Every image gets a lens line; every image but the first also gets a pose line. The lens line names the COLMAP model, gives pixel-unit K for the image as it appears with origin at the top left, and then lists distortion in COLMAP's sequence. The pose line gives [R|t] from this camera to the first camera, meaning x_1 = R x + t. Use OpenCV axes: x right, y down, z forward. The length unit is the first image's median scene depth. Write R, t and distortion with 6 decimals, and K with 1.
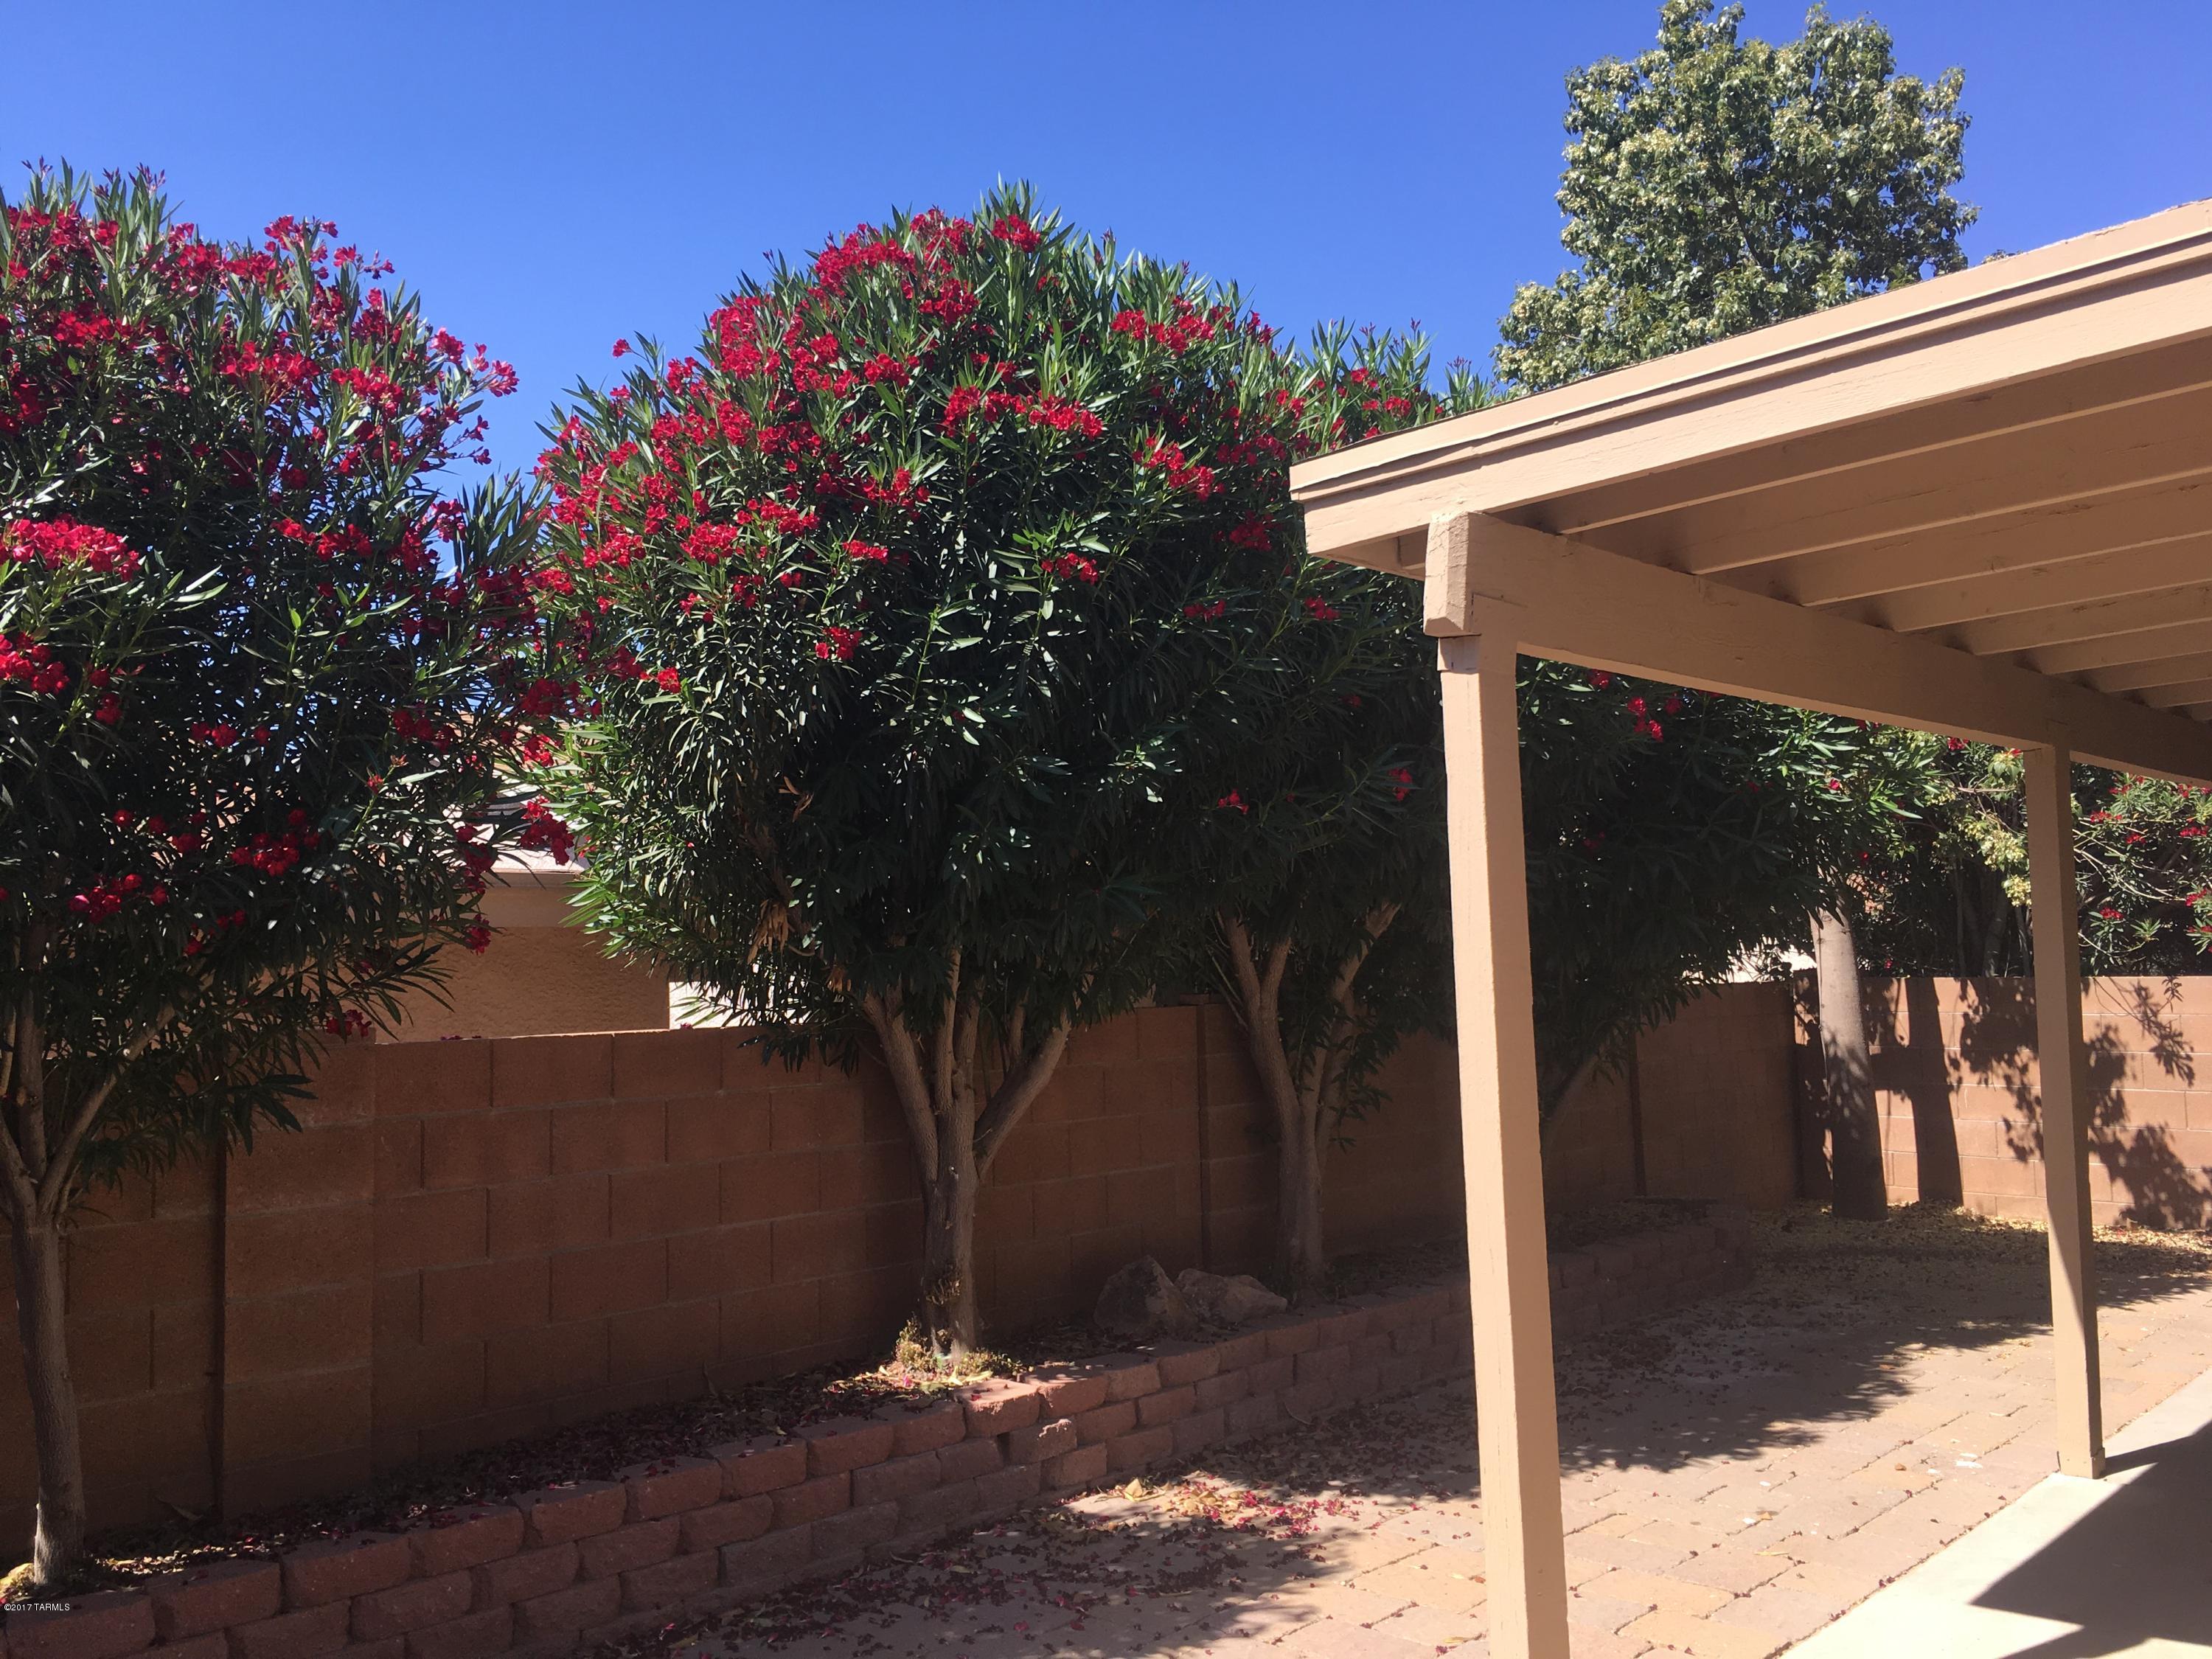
lens RADIAL K [[1885.7, 0, 1096.4], [0, 1885.7, 820.9], [0, 0, 1]] dist [0.082126, -0.121719]
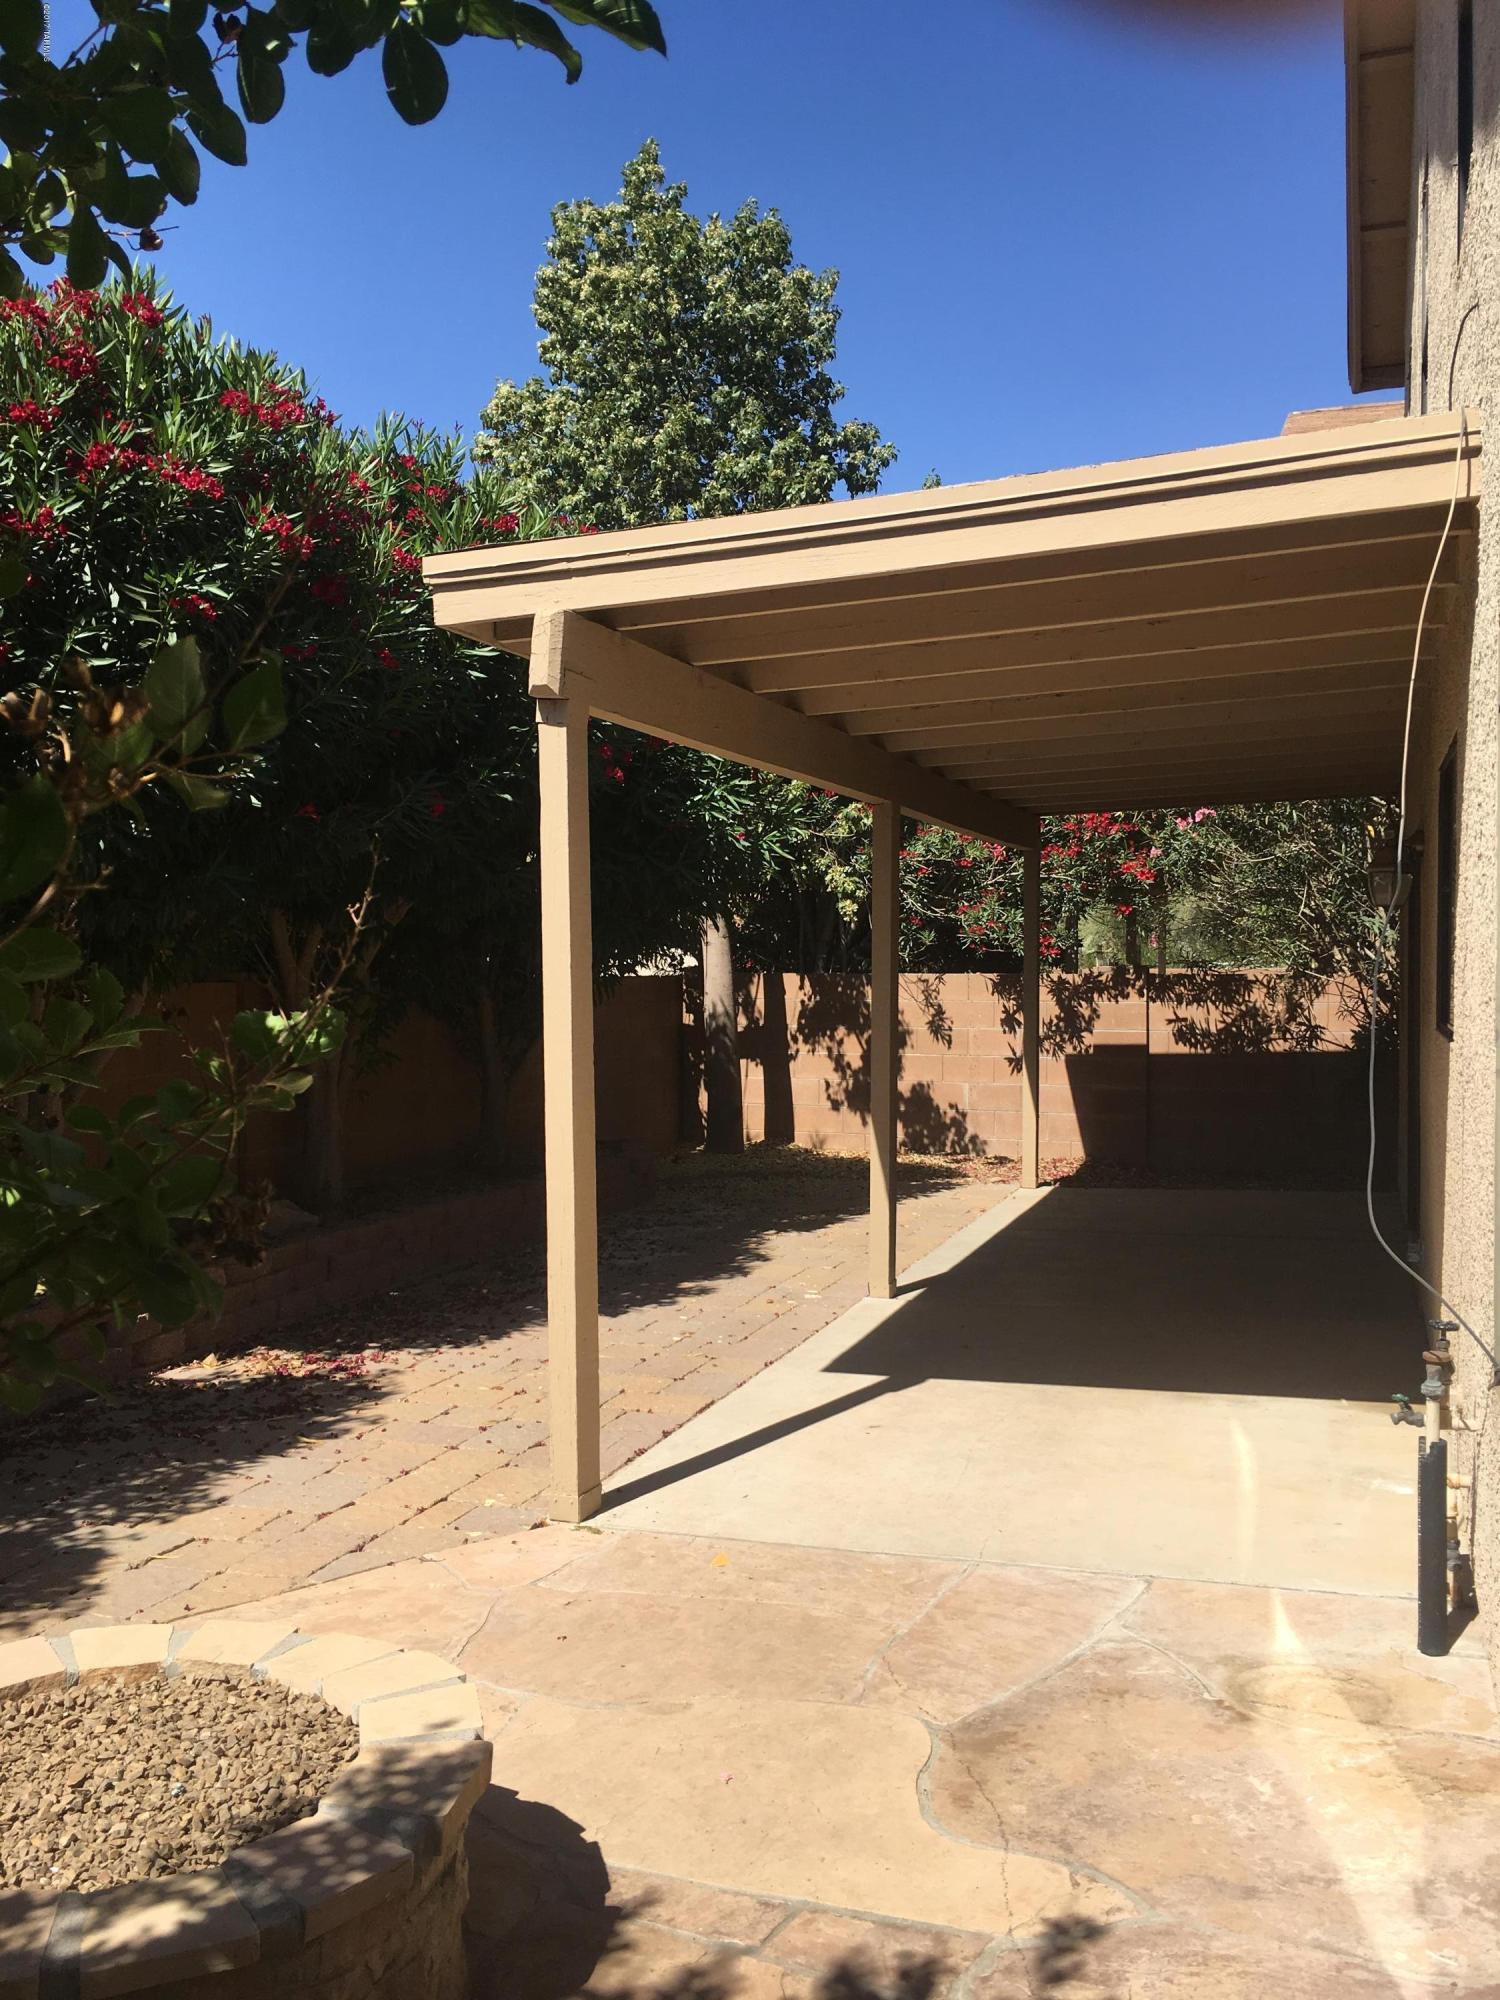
lens RADIAL K [[1705.0, 0, 750.0], [0, 1705.0, 1000.0], [0, 0, 1]] dist [0.082126, -0.121719]
pose [[0.916162, 0.007698, 0.400733, -0.108980], [-0.044273, 0.995641, 0.082091, 0.008520], [-0.398354, -0.092950, 0.912510, -0.143706]]
